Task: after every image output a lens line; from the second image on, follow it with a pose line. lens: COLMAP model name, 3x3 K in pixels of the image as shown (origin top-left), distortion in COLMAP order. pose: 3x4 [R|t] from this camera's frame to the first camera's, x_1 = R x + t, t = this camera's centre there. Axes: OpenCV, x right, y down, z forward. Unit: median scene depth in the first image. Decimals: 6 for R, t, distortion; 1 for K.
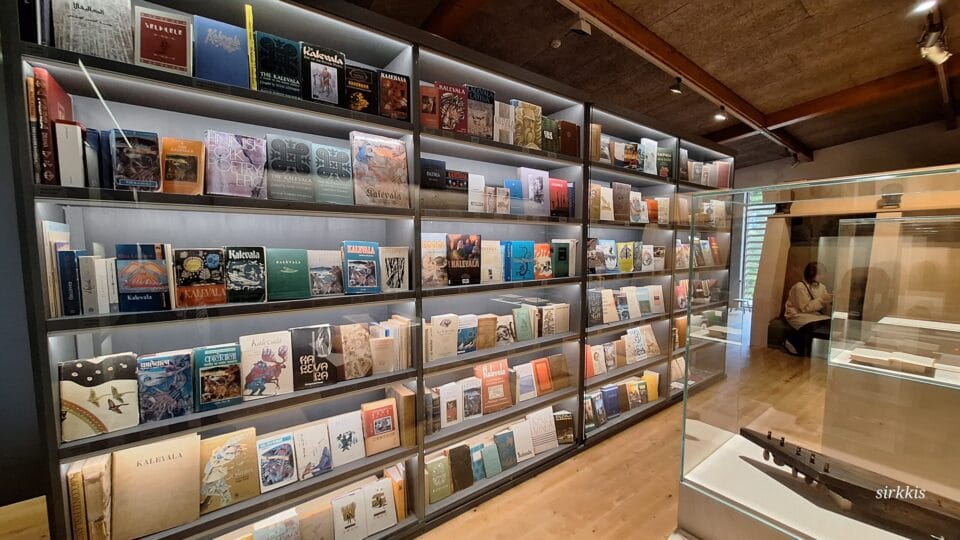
lens RADIAL K [[372.8, 0, 479.5], [0, 372.8, 273.3], [0, 0, 1]] dist [0.000322, 0.000003]
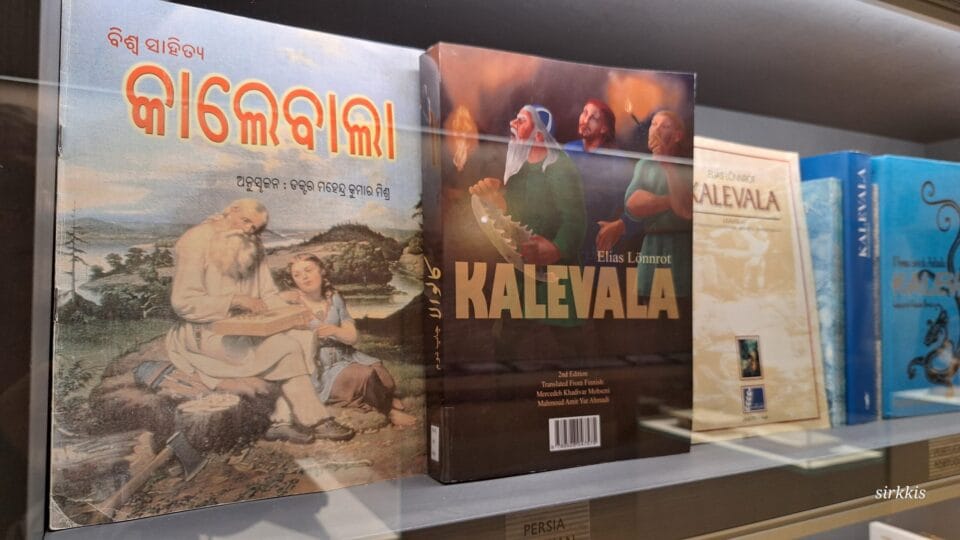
lens RADIAL K [[662.1, 0, 479.1], [0, 662.1, 270.9], [0, 0, 1]] dist [0.003467, -0.000698]
pose [[0.985543, 0.000585, -0.169424, -0.031245], [-0.018144, 0.994607, -0.102111, -0.009507], [0.168451, 0.103709, 0.980239, 0.784350]]
